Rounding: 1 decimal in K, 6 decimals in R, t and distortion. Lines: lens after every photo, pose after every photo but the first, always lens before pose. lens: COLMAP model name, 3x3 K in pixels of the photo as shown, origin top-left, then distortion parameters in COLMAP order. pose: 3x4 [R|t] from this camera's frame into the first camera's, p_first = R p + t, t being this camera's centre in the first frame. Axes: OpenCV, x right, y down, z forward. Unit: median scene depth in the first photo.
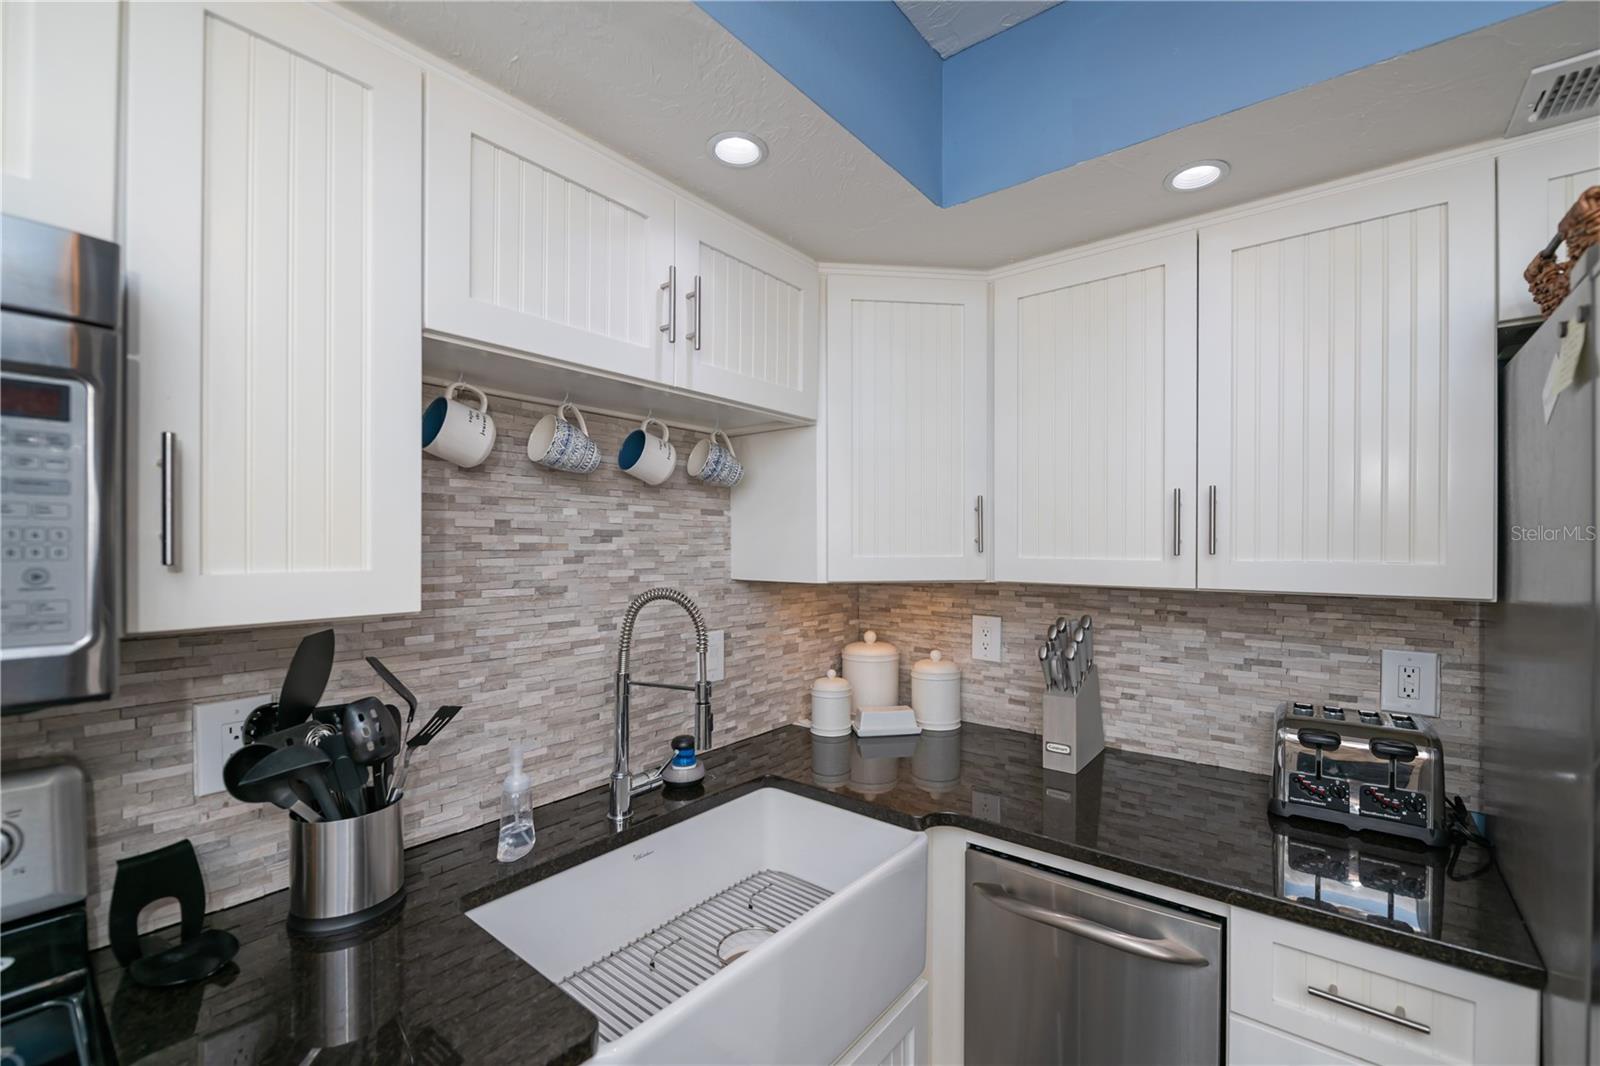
lens RADIAL K [[652.7, 0, 814.1], [0, 652.7, 542.8], [0, 0, 1]] dist [-0.003259, -0.001741]
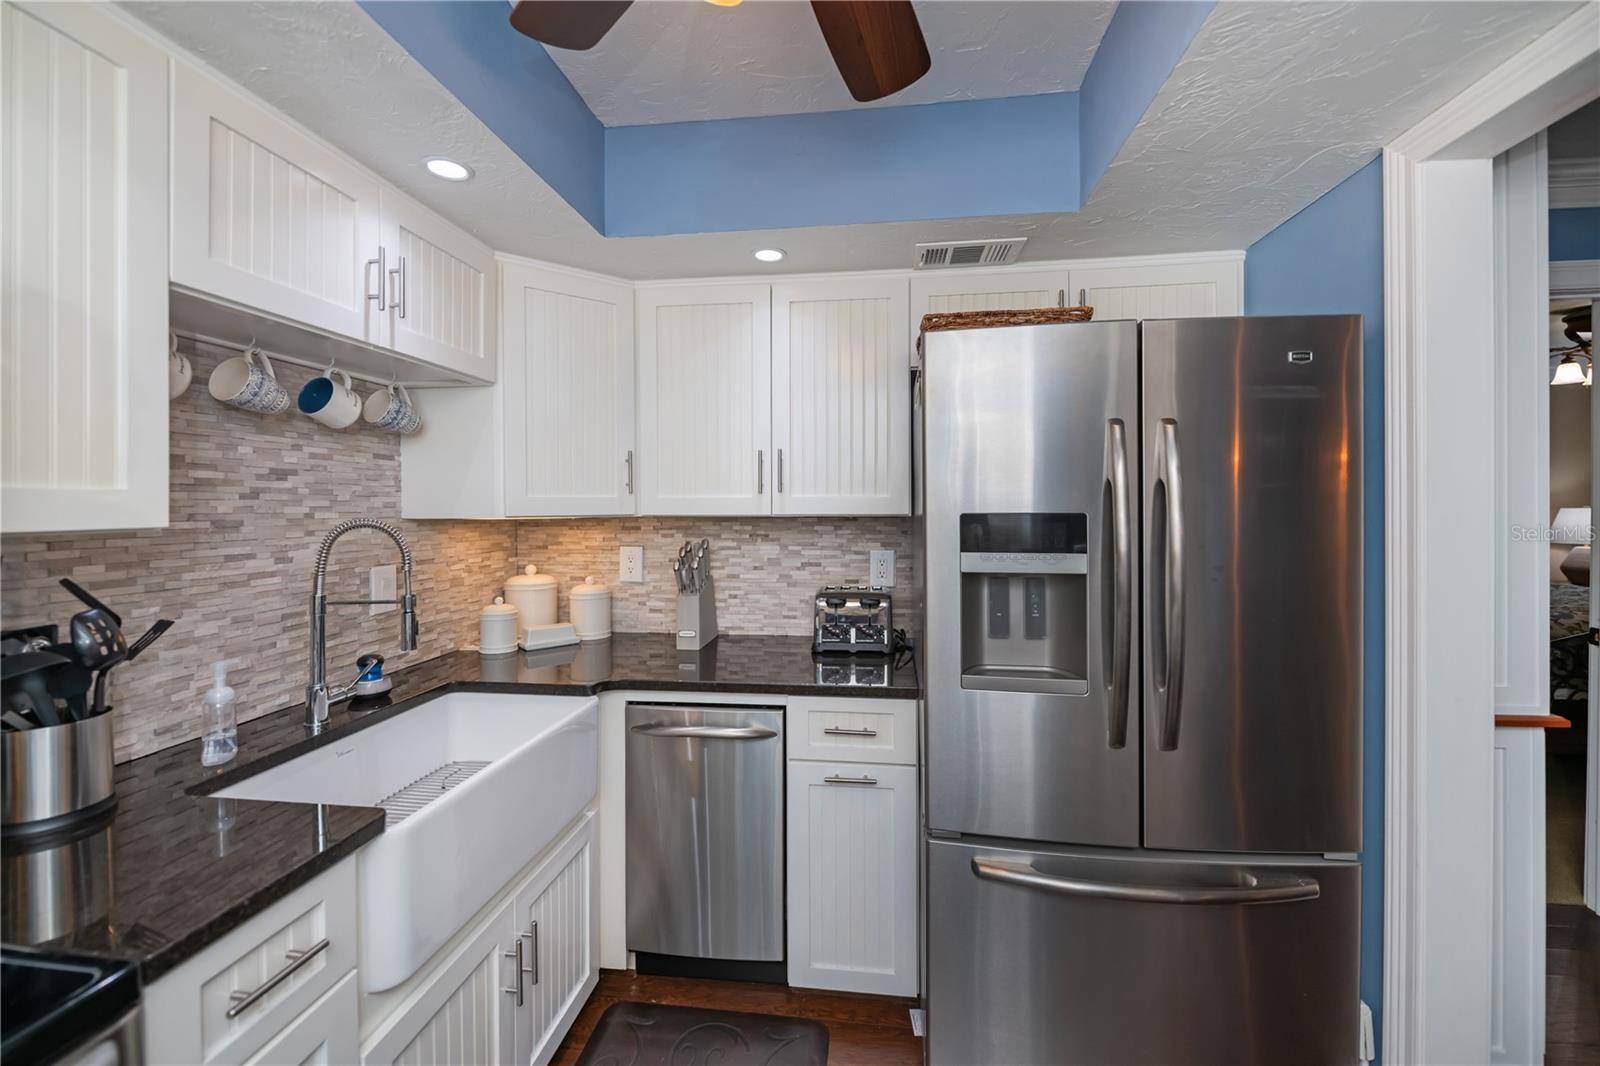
lens RADIAL K [[652.7, 0, 816.7], [0, 652.7, 502.1], [0, 0, 1]] dist [-0.003259, -0.001741]
pose [[0.841440, -0.004356, 0.540333, -0.158790], [0.007981, 0.999959, -0.004367, 0.045986], [-0.540292, 0.007987, 0.841440, -0.356644]]
